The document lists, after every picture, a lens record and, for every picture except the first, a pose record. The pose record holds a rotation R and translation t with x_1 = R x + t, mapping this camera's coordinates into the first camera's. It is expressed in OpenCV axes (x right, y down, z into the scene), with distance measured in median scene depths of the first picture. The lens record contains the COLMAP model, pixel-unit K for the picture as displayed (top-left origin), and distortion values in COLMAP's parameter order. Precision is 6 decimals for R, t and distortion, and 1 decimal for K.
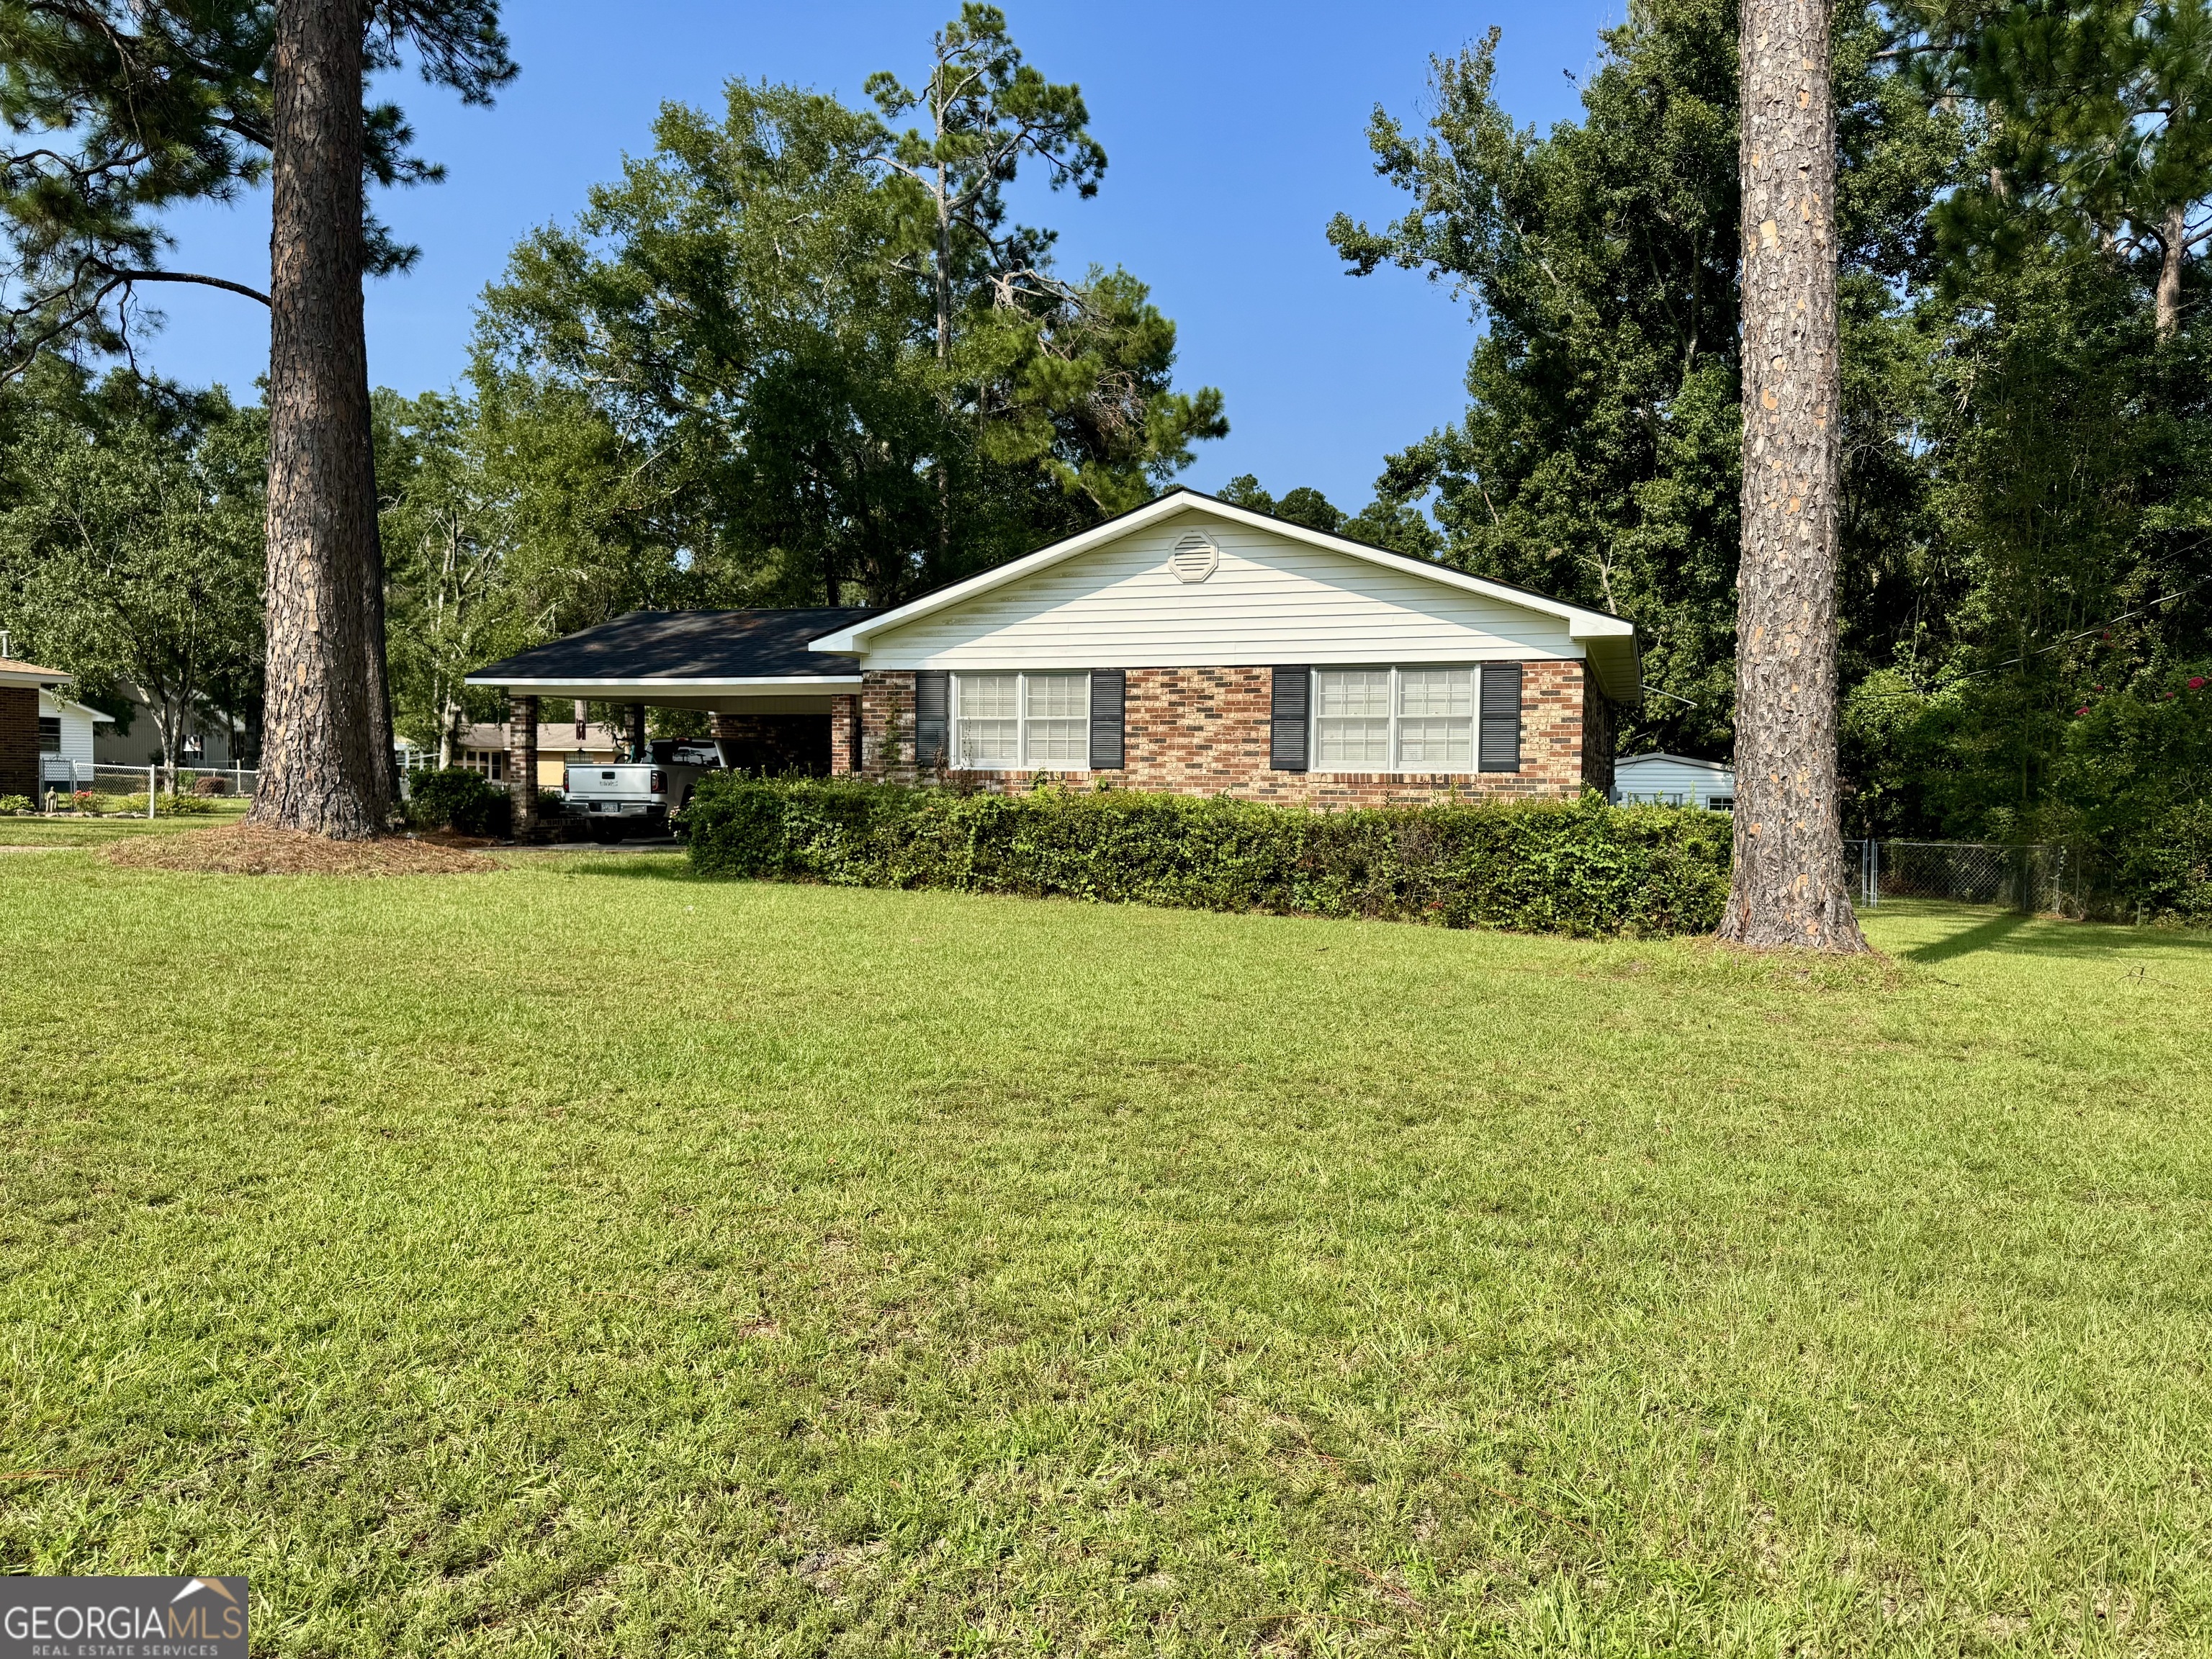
lens RADIAL K [[1529.1, 0, 1091.7], [0, 1529.1, 851.6], [0, 0, 1]] dist [0.068055, -0.064751]
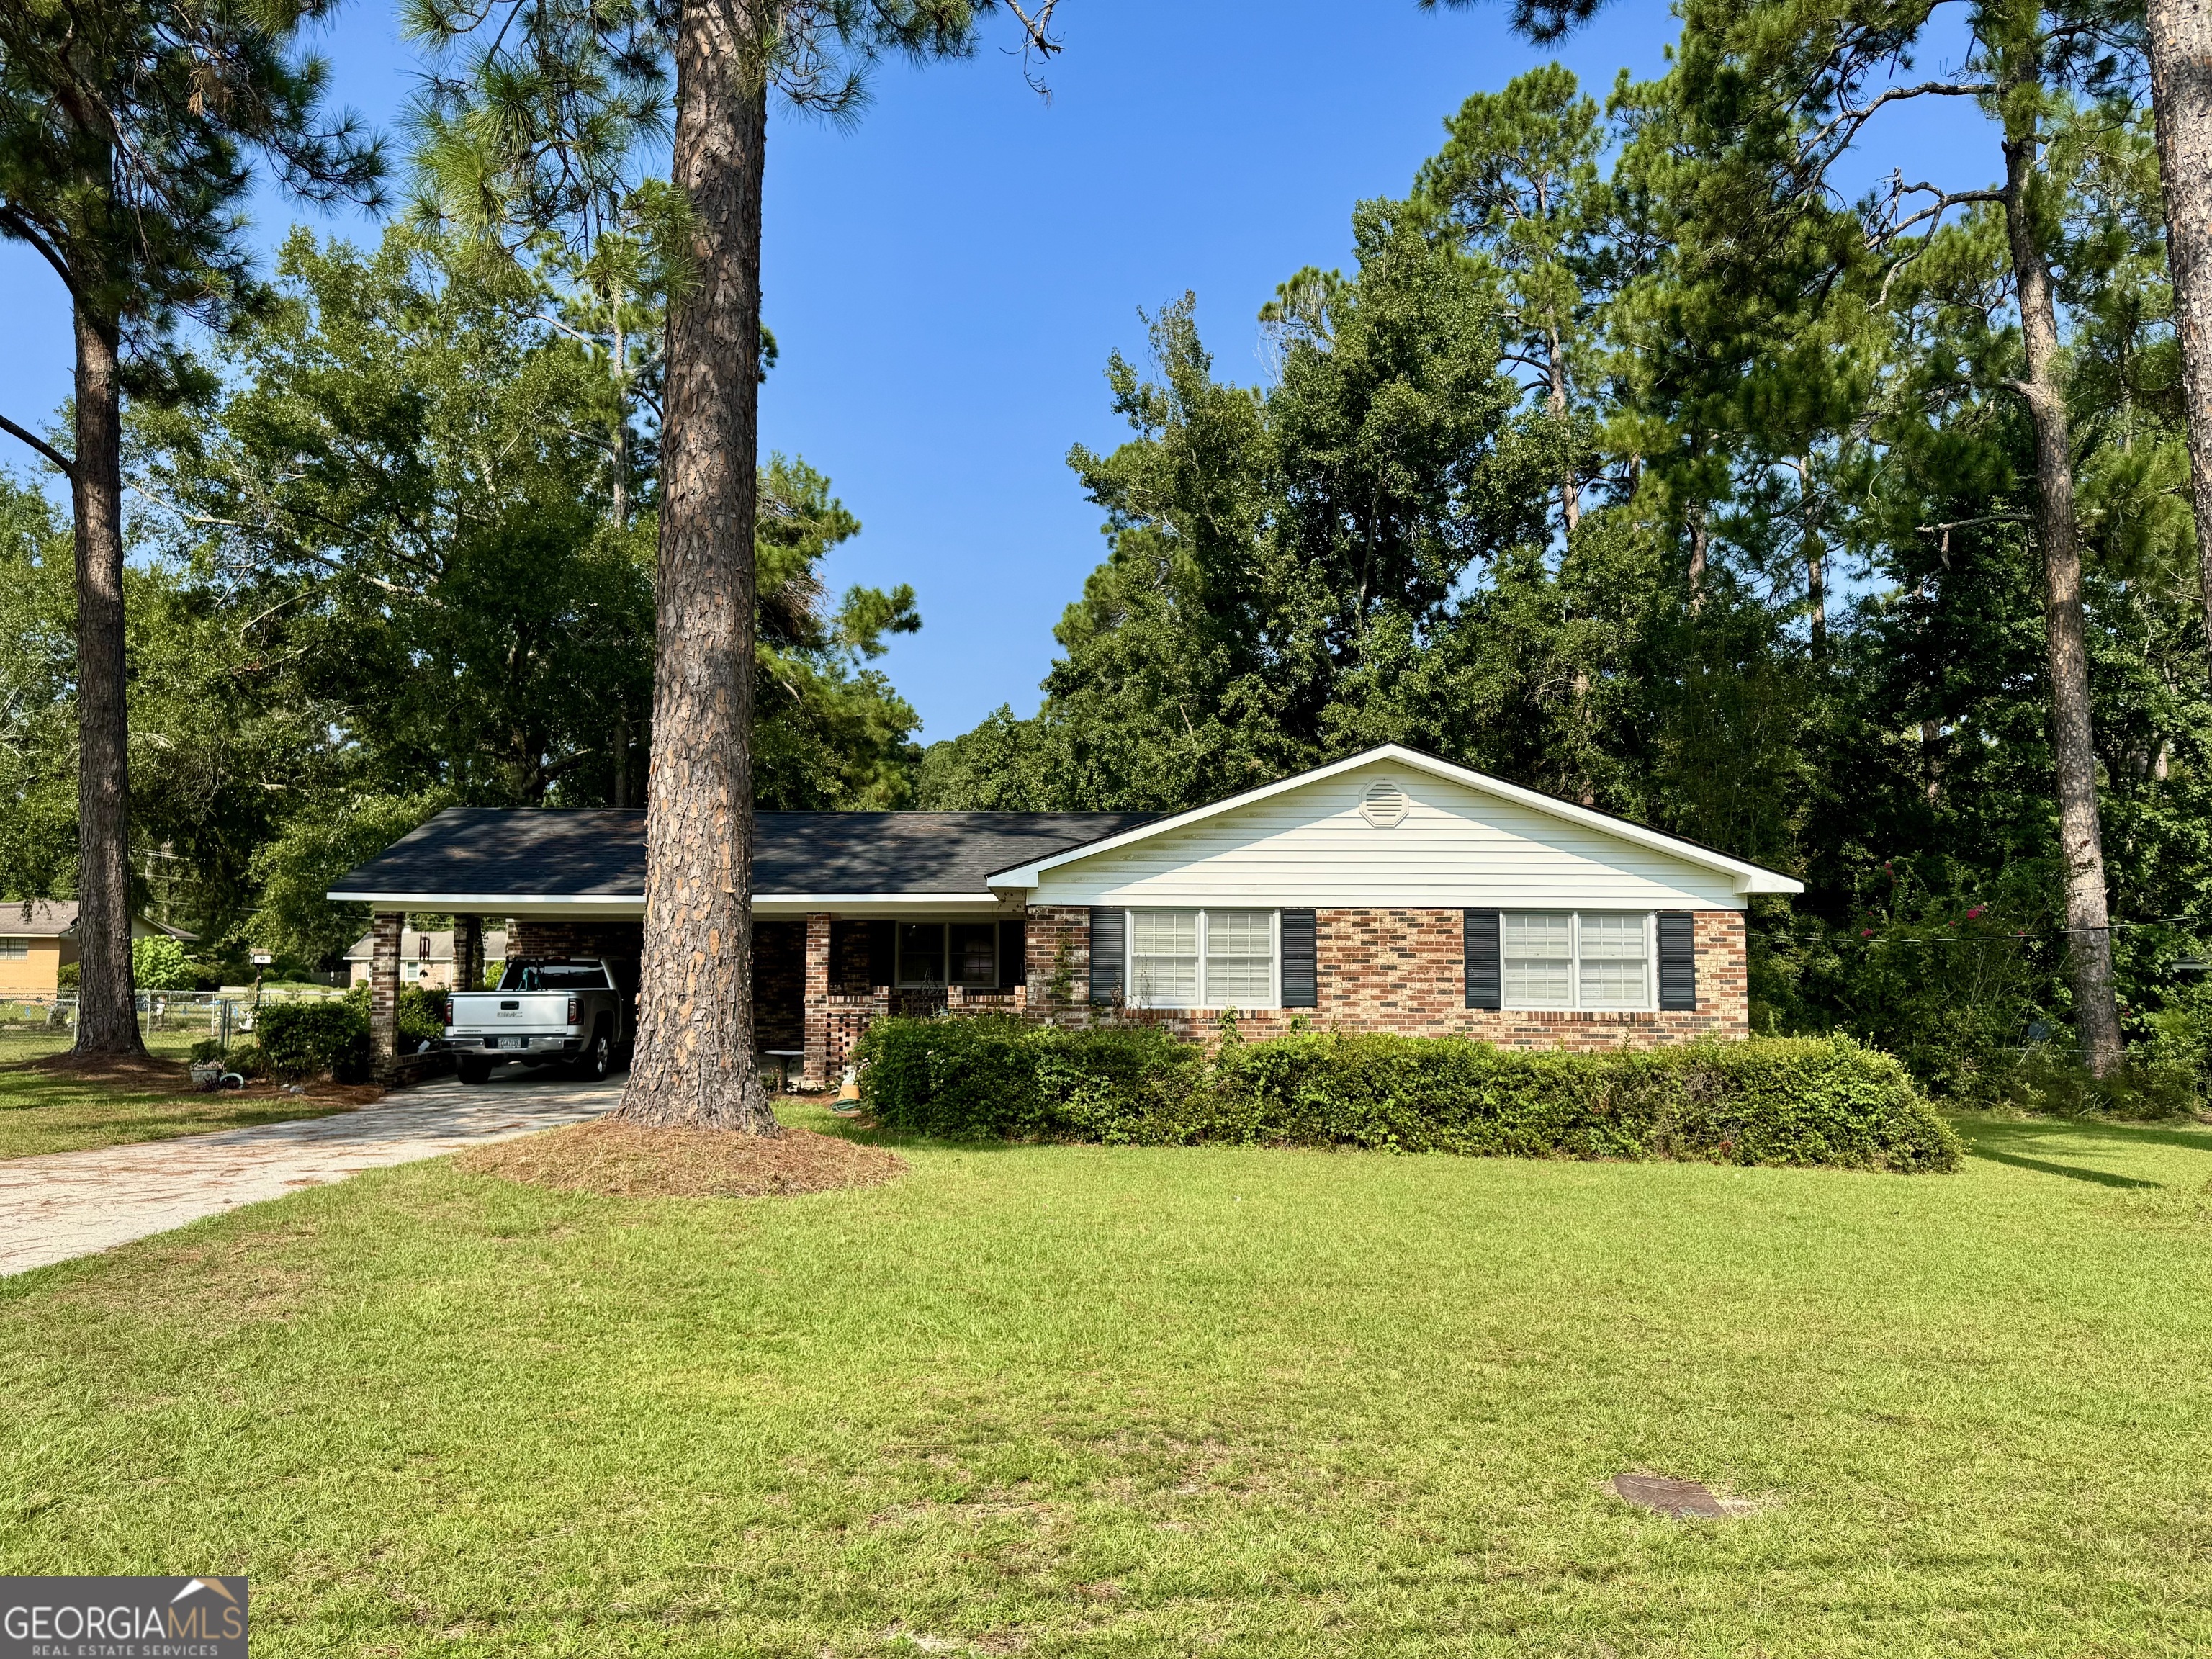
lens RADIAL K [[1529.1, 0, 1101.2], [0, 1529.1, 833.8], [0, 0, 1]] dist [0.068055, -0.064751]
pose [[0.927943, 0.020490, 0.372159, -0.497380], [0.023574, 0.993262, -0.113466, -0.057500], [-0.371976, 0.114063, 0.921207, 0.111693]]
